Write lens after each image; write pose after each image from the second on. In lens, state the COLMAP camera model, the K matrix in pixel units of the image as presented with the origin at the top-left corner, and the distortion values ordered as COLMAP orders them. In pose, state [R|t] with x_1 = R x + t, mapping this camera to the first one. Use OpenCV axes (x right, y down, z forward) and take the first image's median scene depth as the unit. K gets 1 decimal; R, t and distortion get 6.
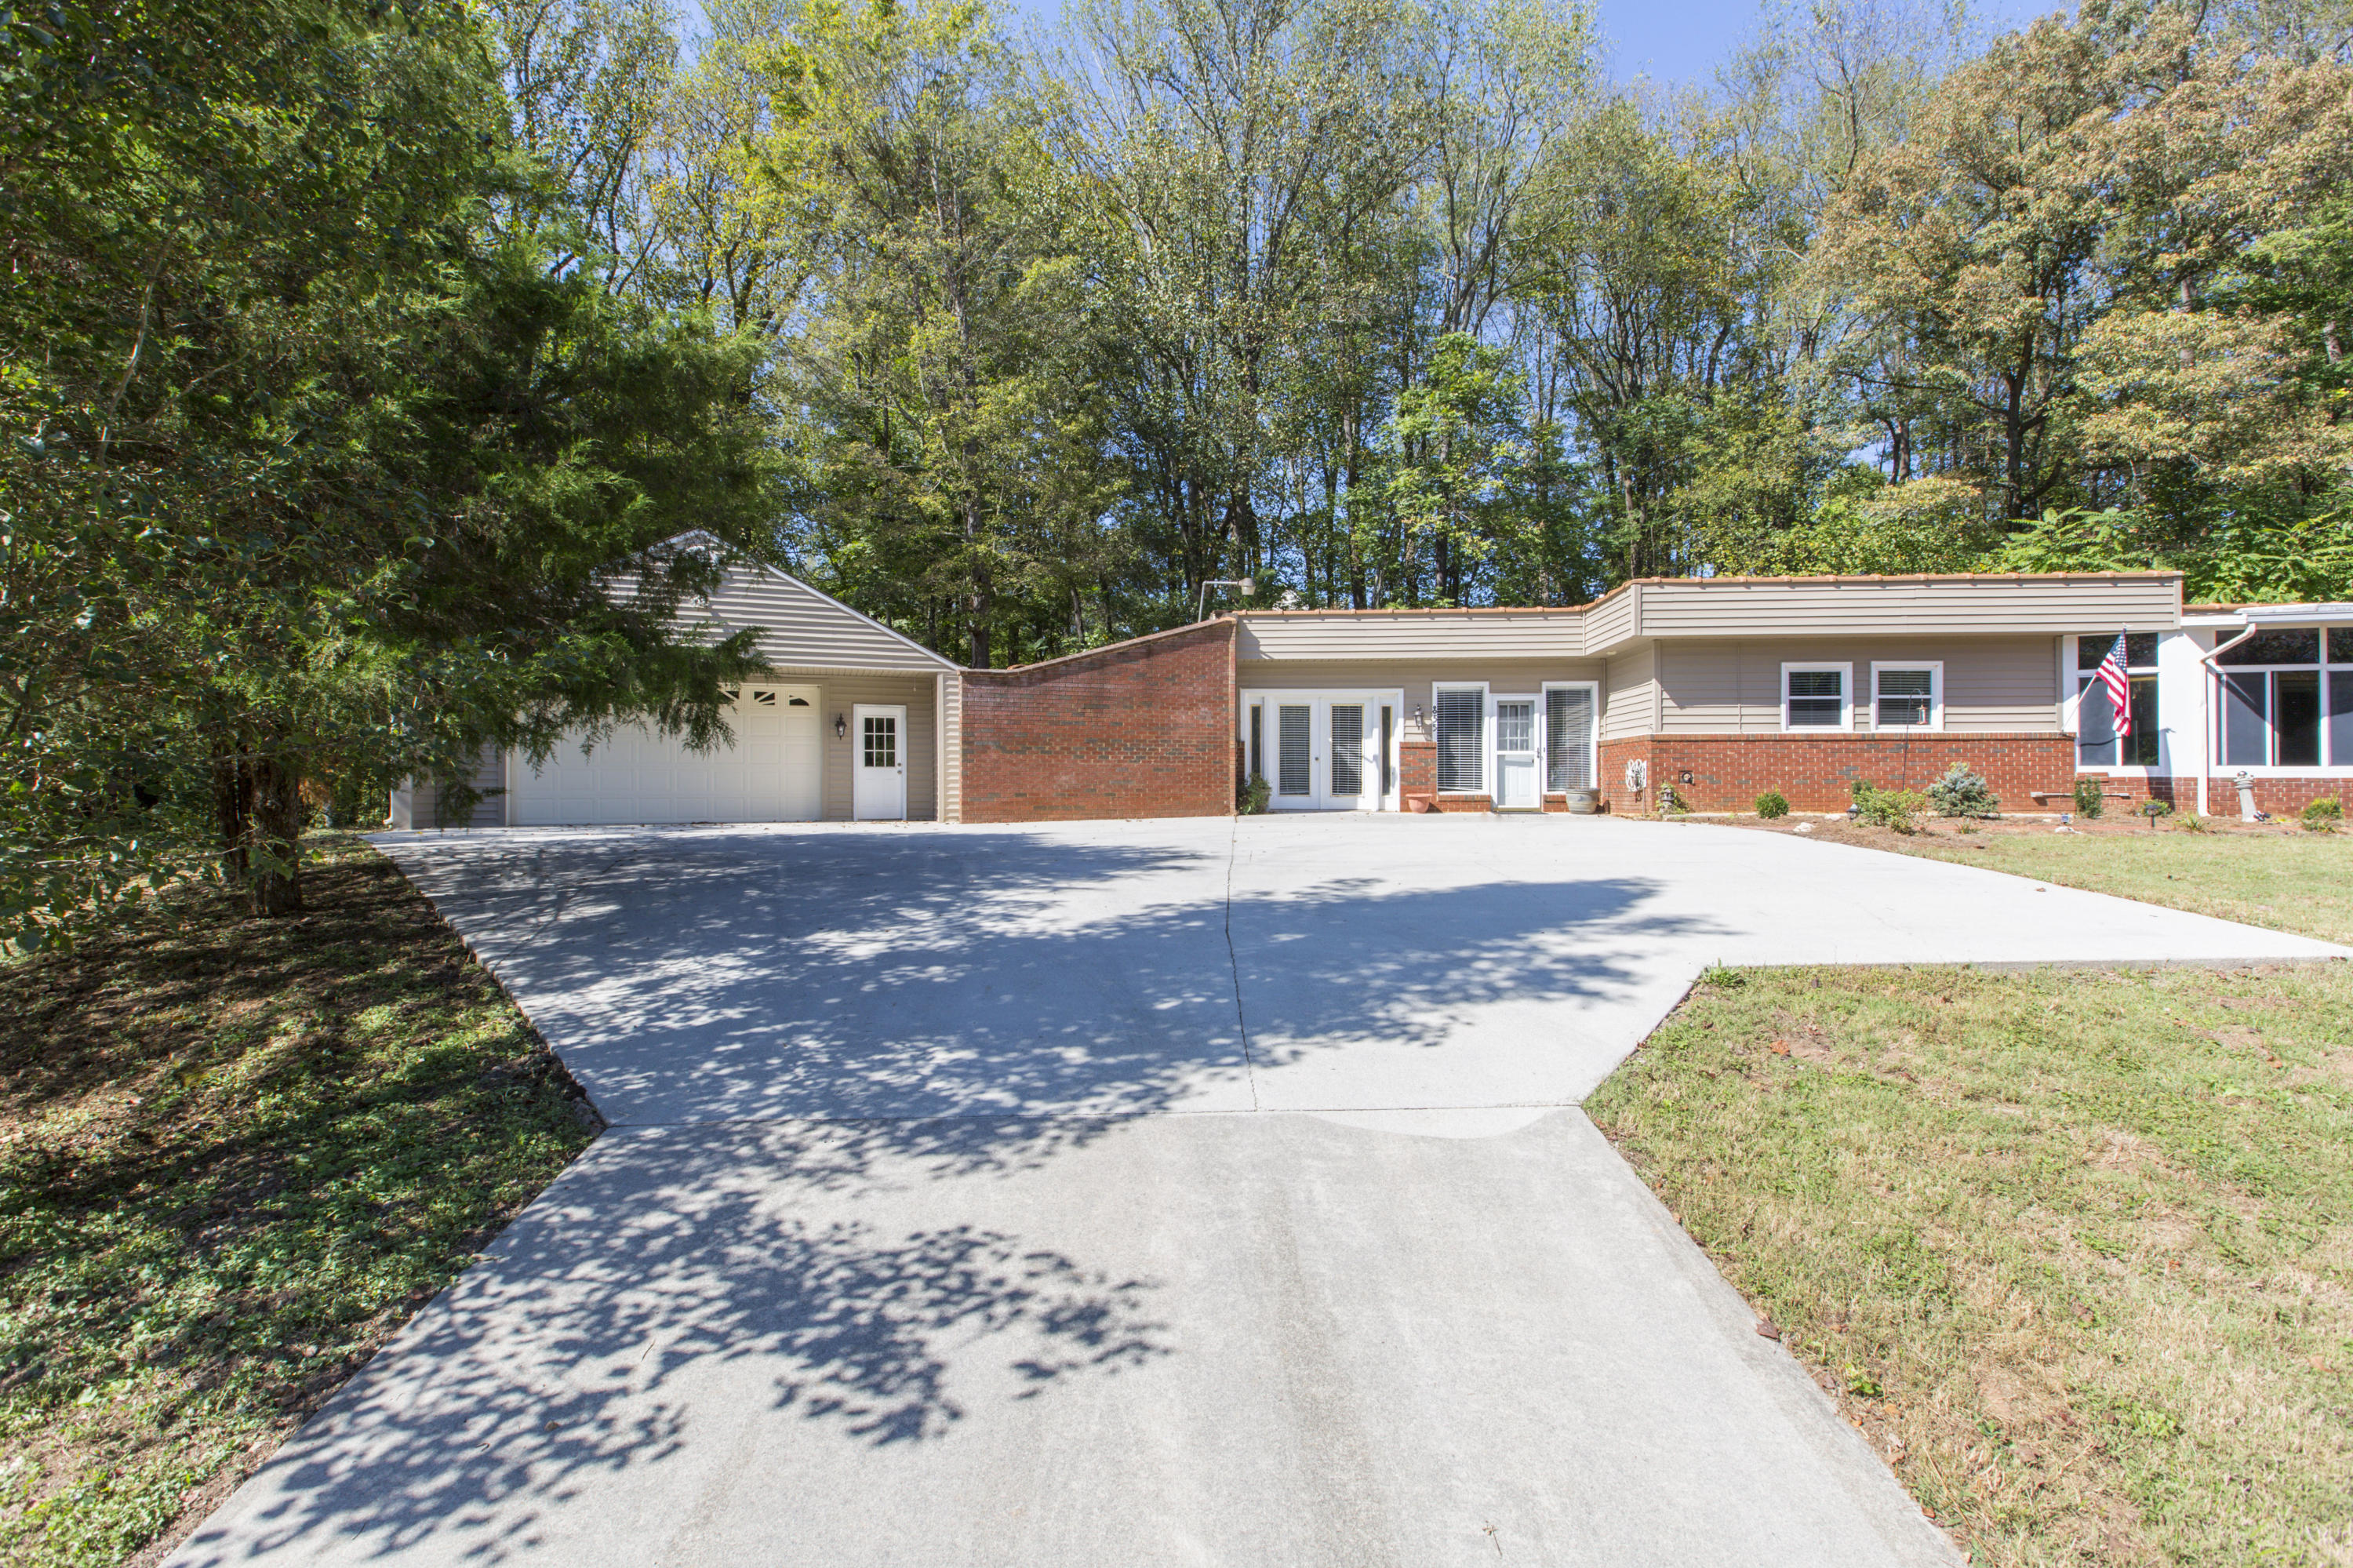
lens RADIAL K [[1043.6, 0, 1168.4], [0, 1043.6, 779.6], [0, 0, 1]] dist [0.000108, -0.000621]
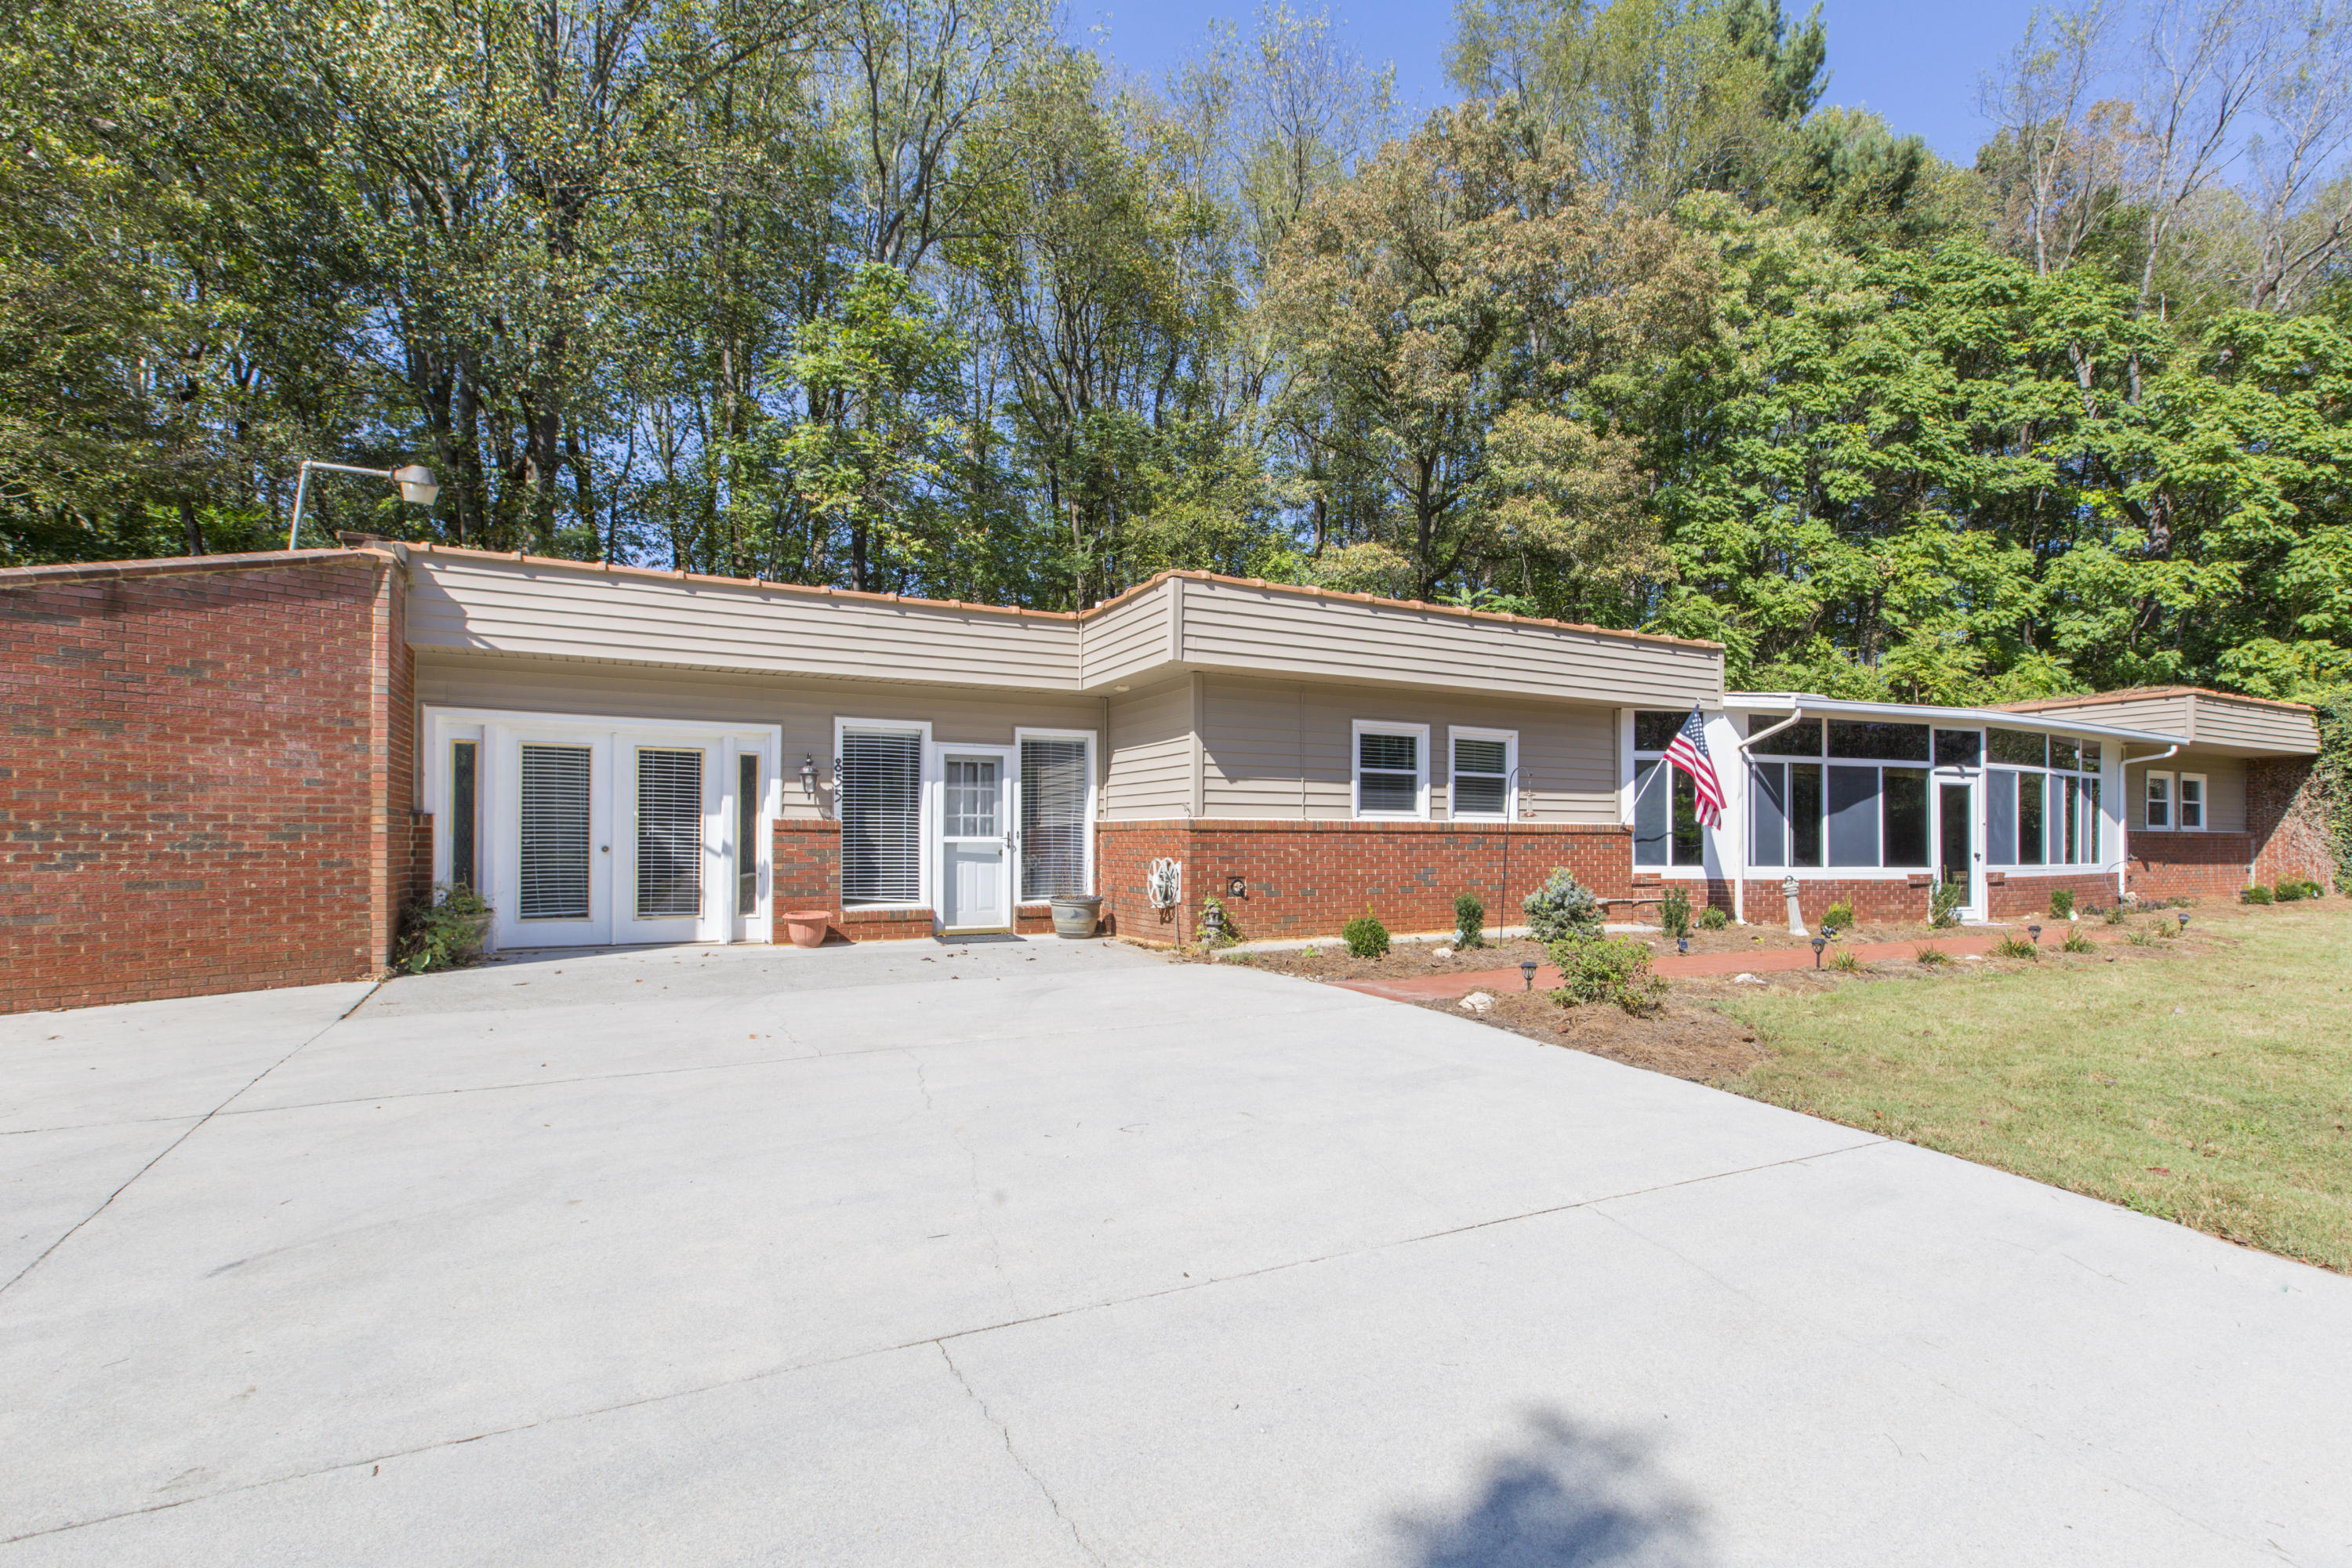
lens RADIAL K [[1120.3, 0, 1258.6], [0, 1120.3, 833.9], [0, 0, 1]] dist [-0.001113, 0.000389]
pose [[0.826287, 0.004949, 0.563228, 0.098327], [-0.007119, 0.999973, 0.001658, -0.031396], [-0.563205, -0.005379, 0.826300, 0.356046]]
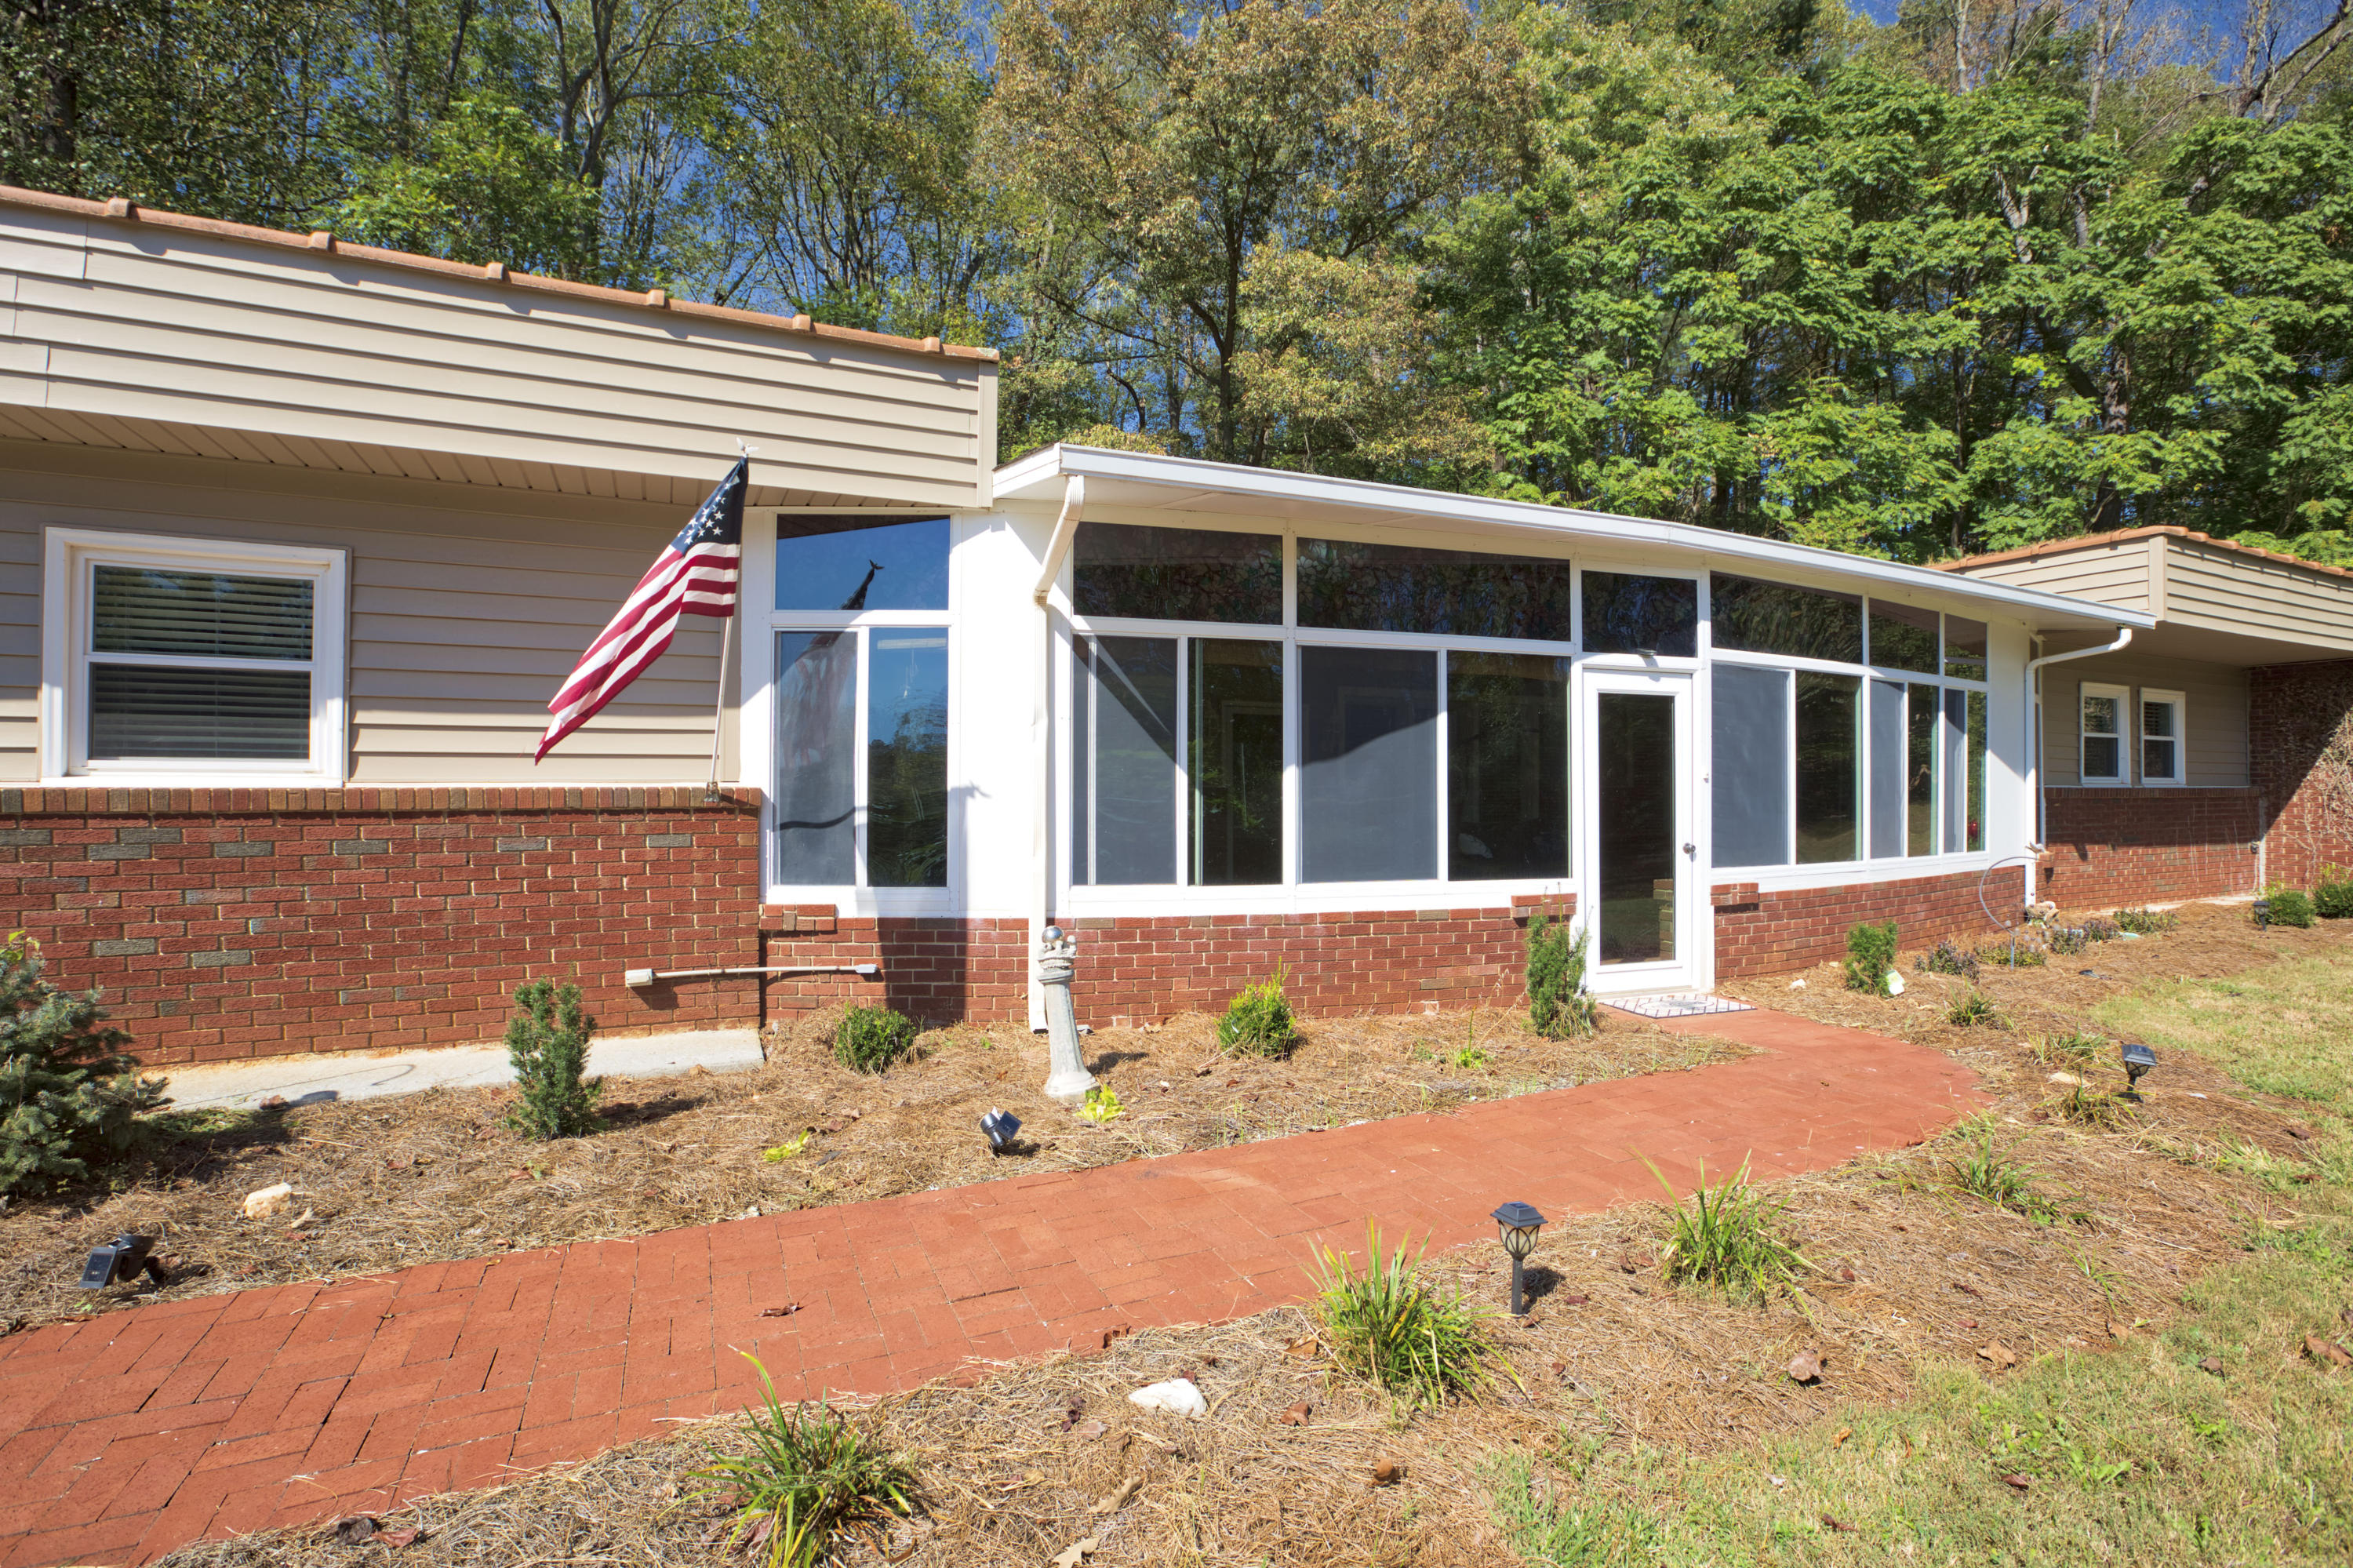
lens RADIAL K [[1090.1, 0, 1176.5], [0, 1090.1, 784.0], [0, 0, 1]] dist [-0.070293, 0.031272]
pose [[0.857645, 0.001440, 0.514241, 0.667317], [-0.003263, 0.999991, 0.002642, -0.040195], [-0.514233, -0.003944, 0.857642, 0.518367]]
